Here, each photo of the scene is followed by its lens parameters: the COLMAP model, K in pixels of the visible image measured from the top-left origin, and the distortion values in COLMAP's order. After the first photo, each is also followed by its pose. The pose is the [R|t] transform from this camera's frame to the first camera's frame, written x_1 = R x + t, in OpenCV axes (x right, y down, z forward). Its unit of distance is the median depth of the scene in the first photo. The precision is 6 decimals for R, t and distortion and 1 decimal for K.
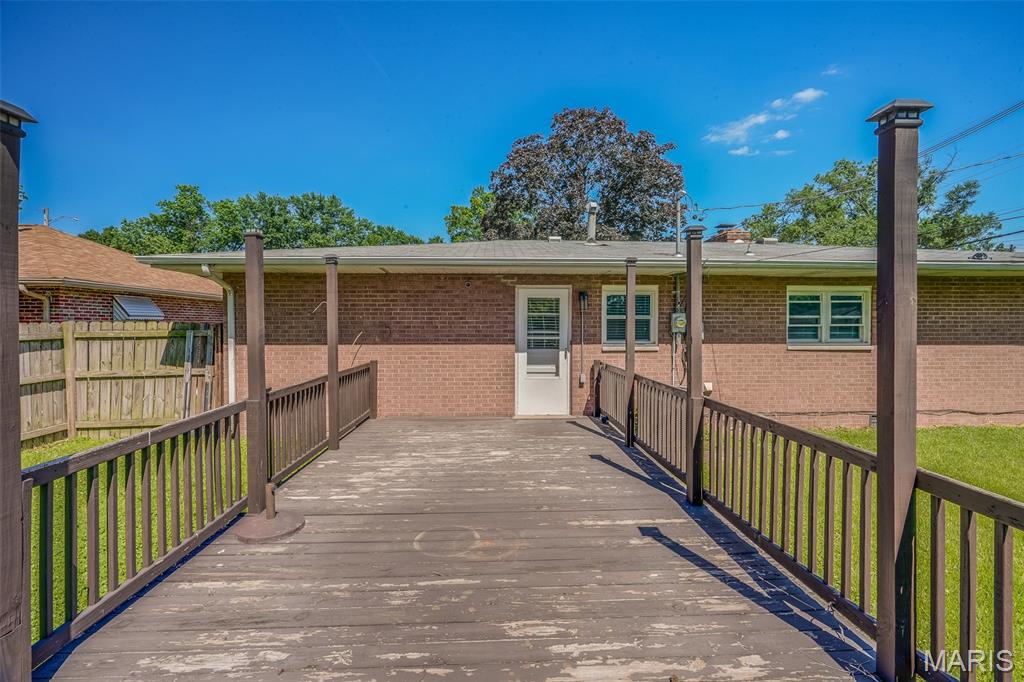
lens RADIAL K [[470.5, 0, 512.0], [0, 470.5, 341.0], [0, 0, 1]] dist [-0.003137, -0.000469]
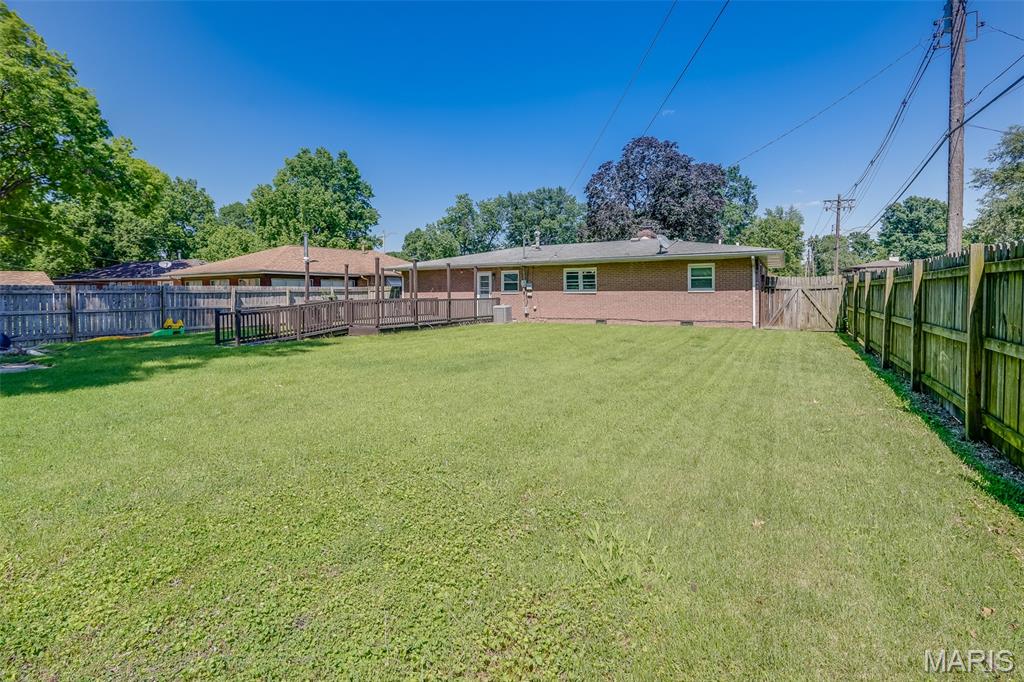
lens RADIAL K [[465.0, 0, 509.8], [0, 465.0, 334.2], [0, 0, 1]] dist [-0.002614, -0.000076]
pose [[0.851557, 0.039283, -0.522789, 1.682457], [-0.010429, 0.998261, 0.058022, 0.097065], [0.524159, -0.043957, 0.850486, -1.337818]]
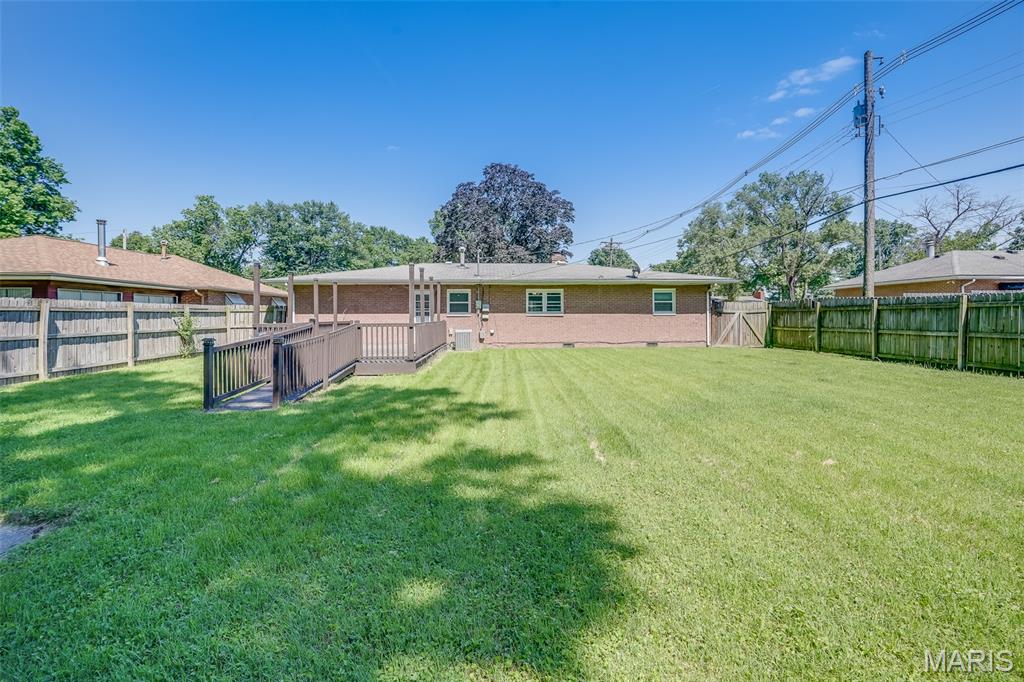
lens RADIAL K [[465.0, 0, 509.8], [0, 465.0, 334.2], [0, 0, 1]] dist [-0.002614, -0.000076]
pose [[0.999983, -0.004439, 0.003907, 0.493275], [0.004429, 0.999987, 0.002621, 0.104881], [-0.003919, -0.002603, 0.999989, -1.352966]]
